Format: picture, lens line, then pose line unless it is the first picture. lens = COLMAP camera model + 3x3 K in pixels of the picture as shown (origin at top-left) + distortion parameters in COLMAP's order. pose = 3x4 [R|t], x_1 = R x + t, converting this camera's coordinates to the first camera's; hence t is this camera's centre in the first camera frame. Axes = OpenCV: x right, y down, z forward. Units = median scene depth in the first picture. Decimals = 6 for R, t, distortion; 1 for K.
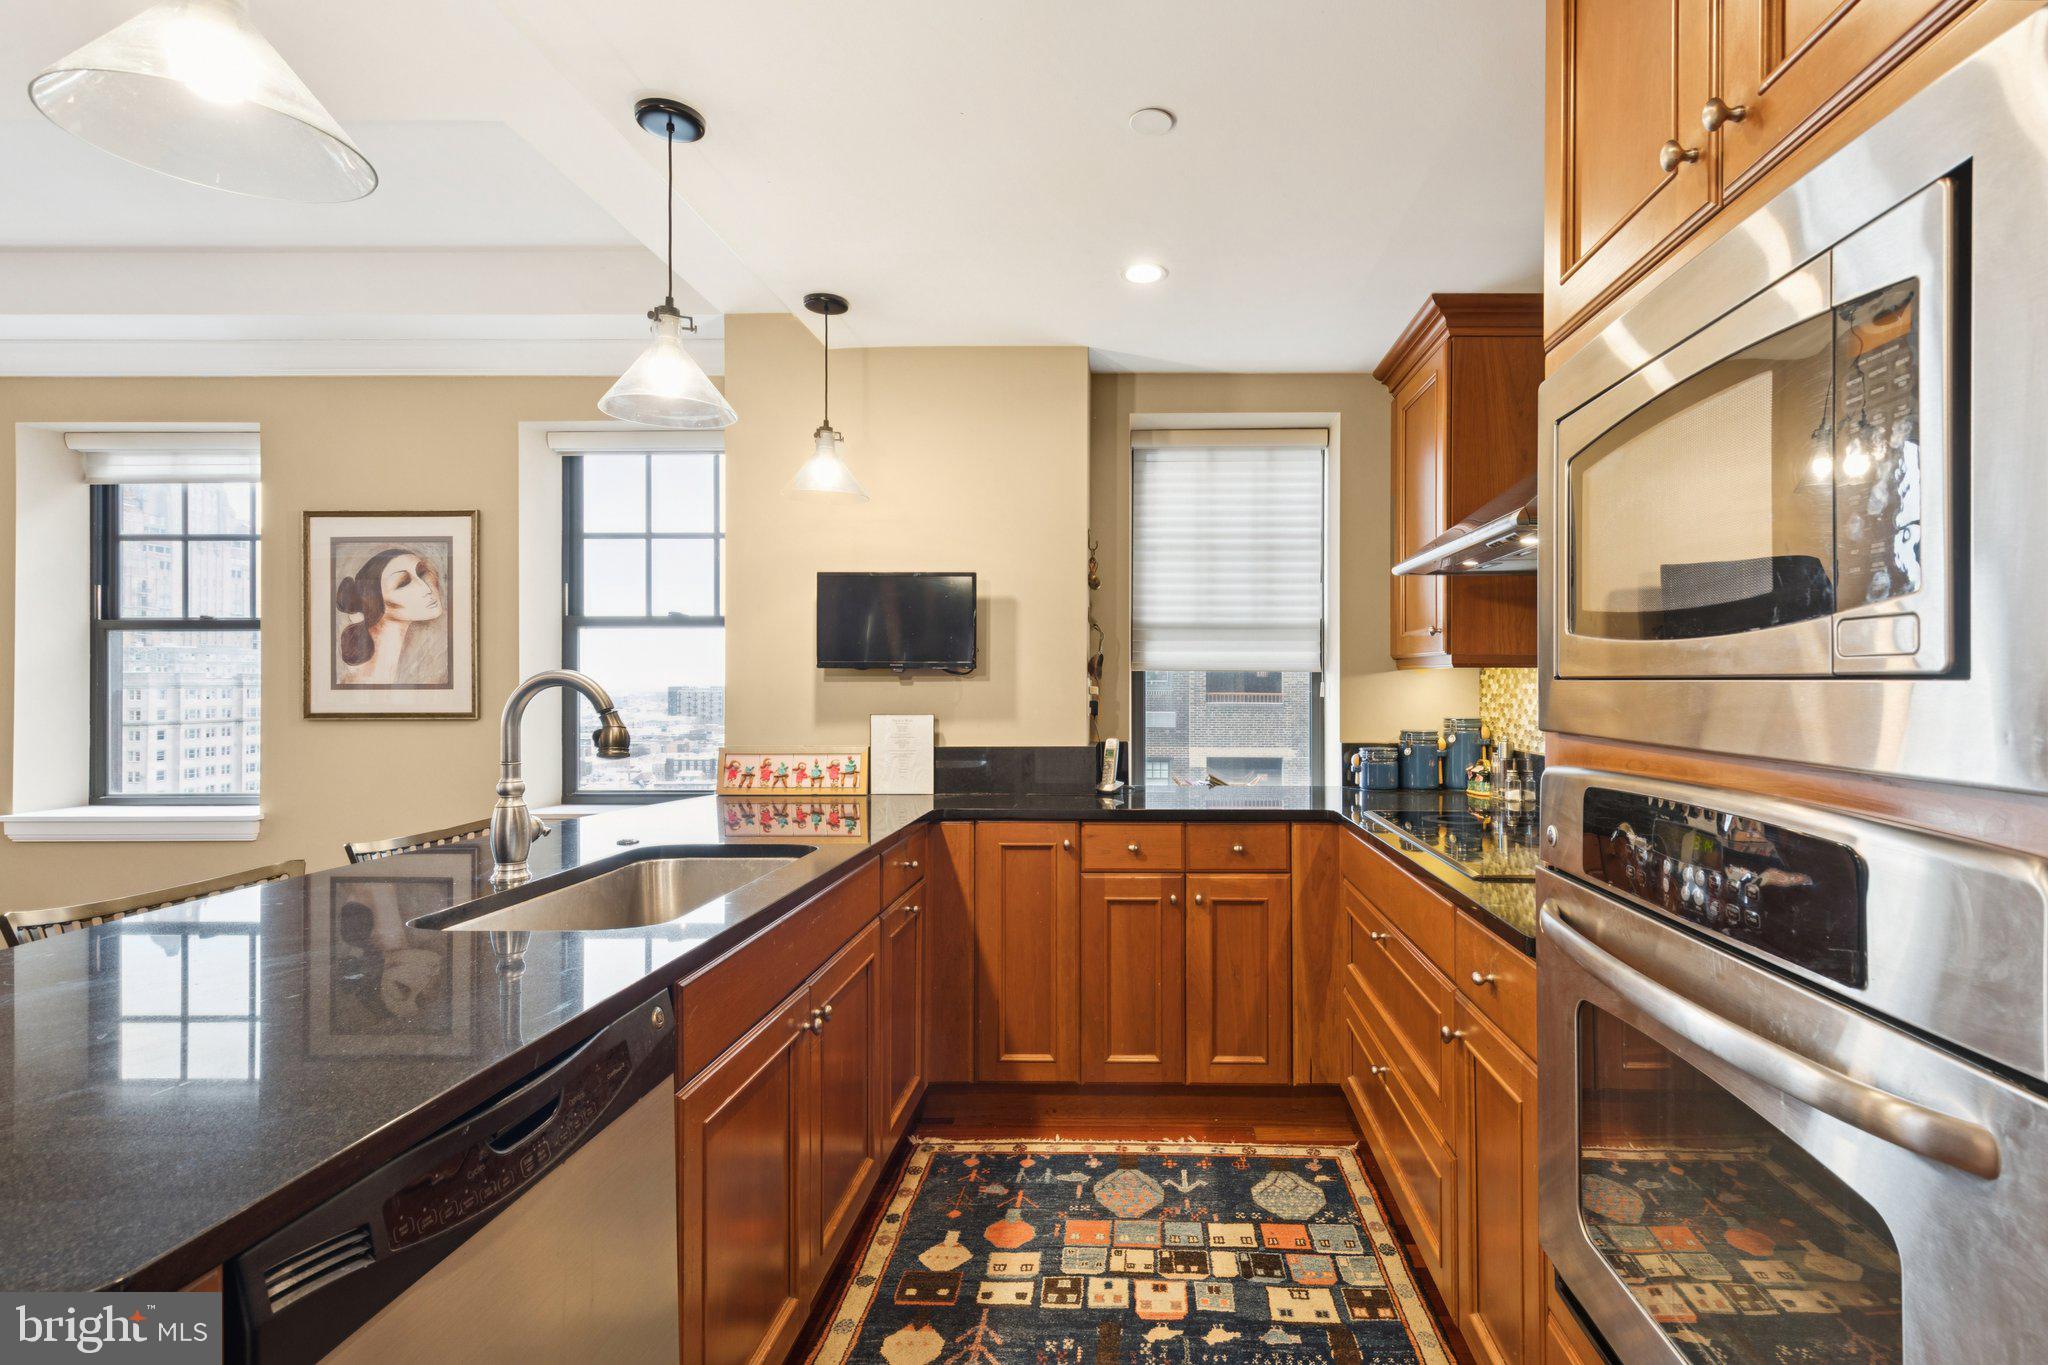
lens RADIAL K [[991.4, 0, 1130.8], [0, 991.4, 671.9], [0, 0, 1]] dist [0.006939, -0.000912]
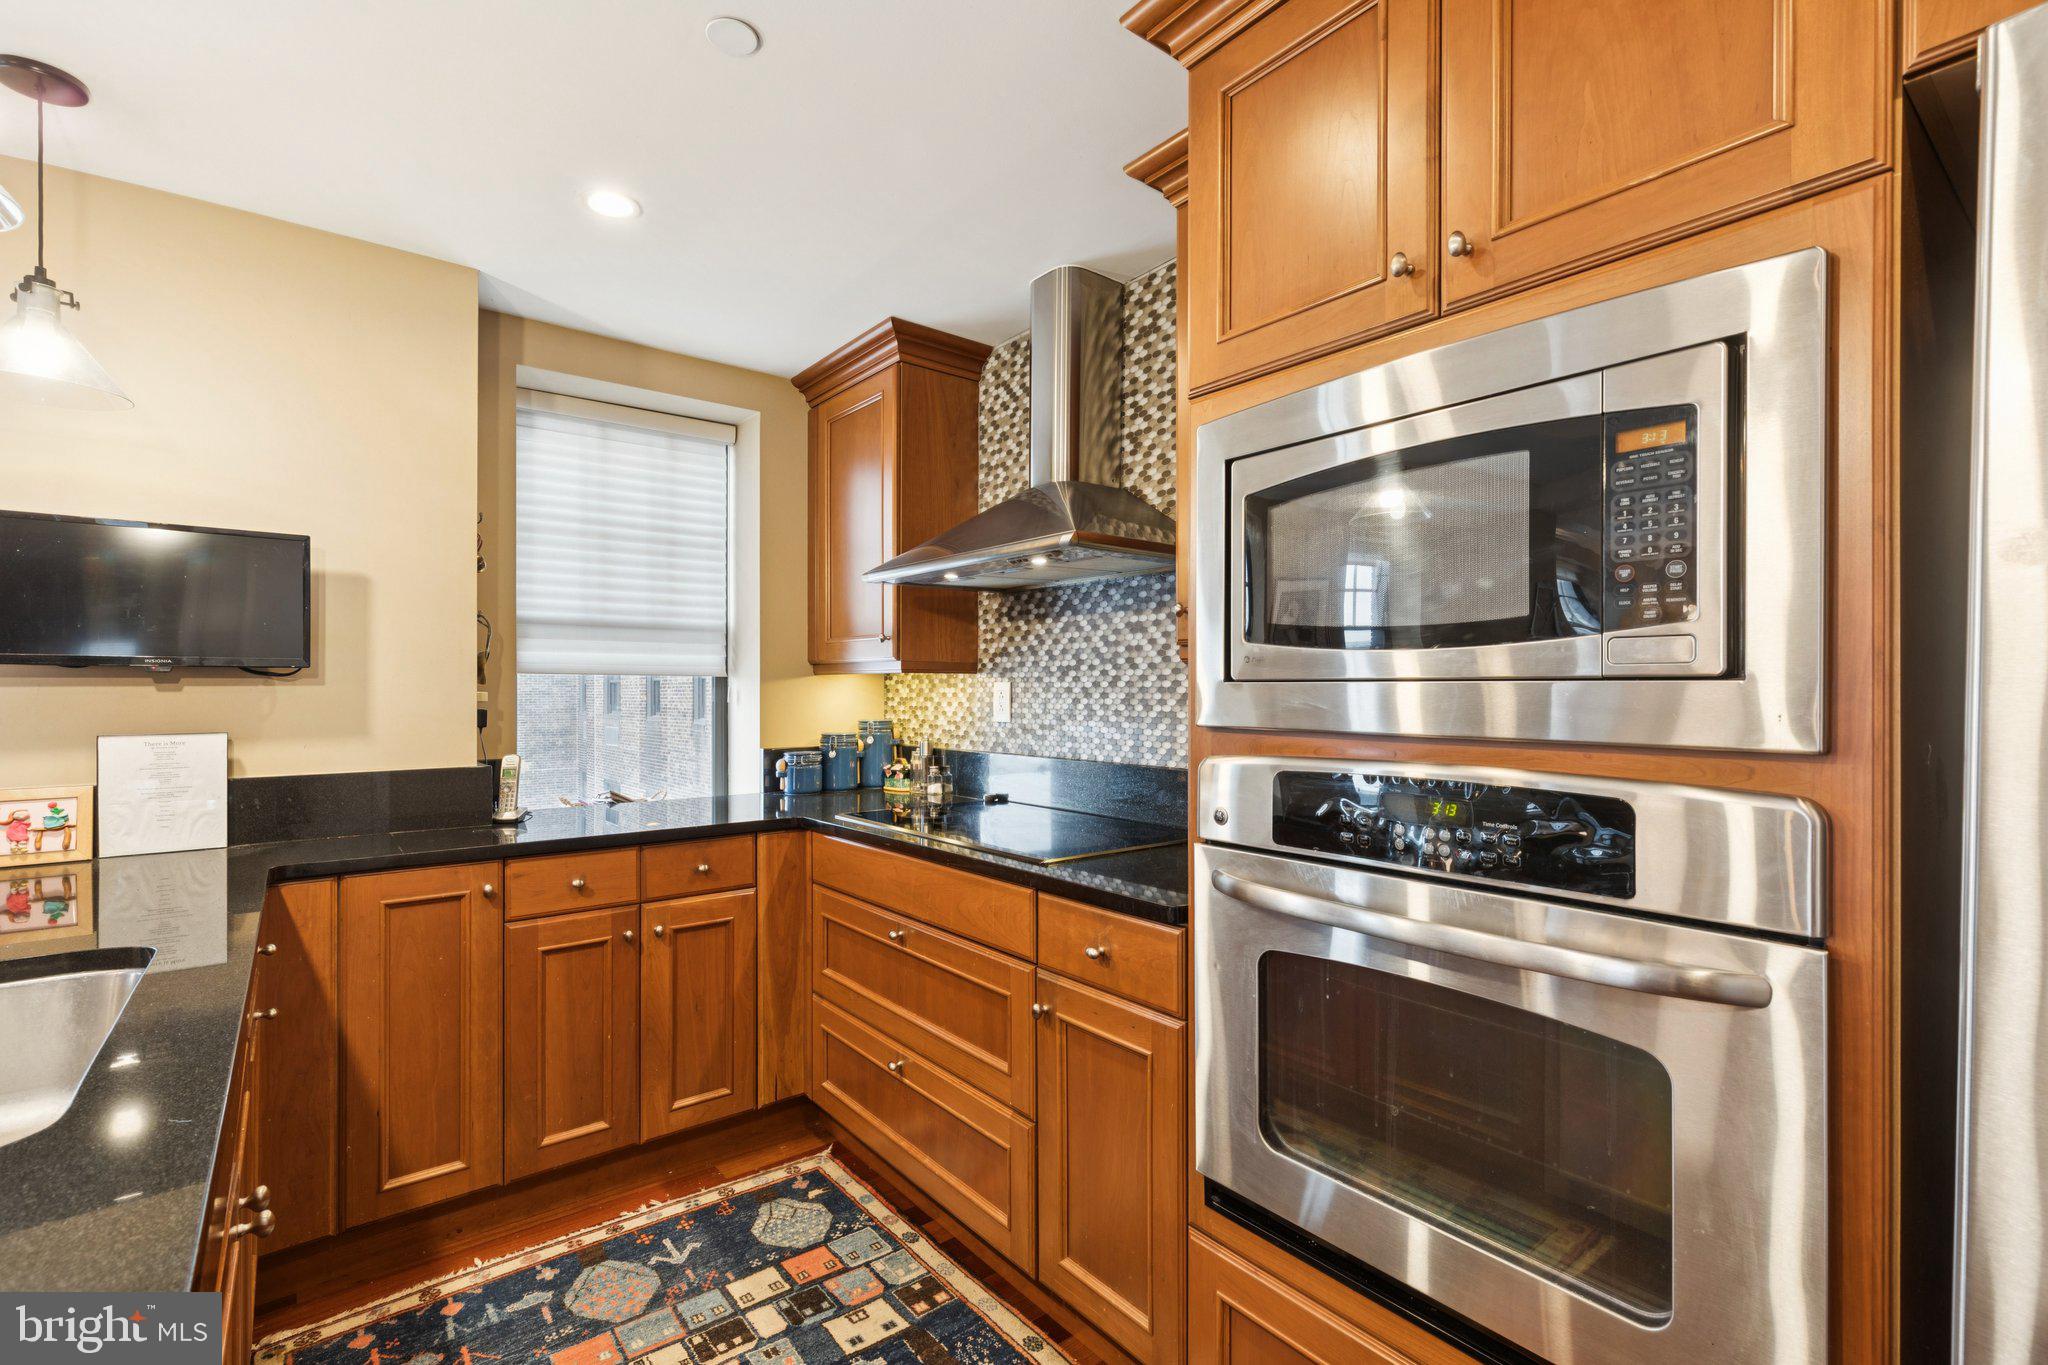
lens RADIAL K [[928.9, 0, 1024.3], [0, 928.9, 686.0], [0, 0, 1]] dist [0.008262, -0.001995]
pose [[0.764741, 0.000718, 0.644338, -0.195821], [-0.005130, 0.999974, 0.004974, 0.003664], [-0.644318, -0.007109, 0.764725, 0.136441]]
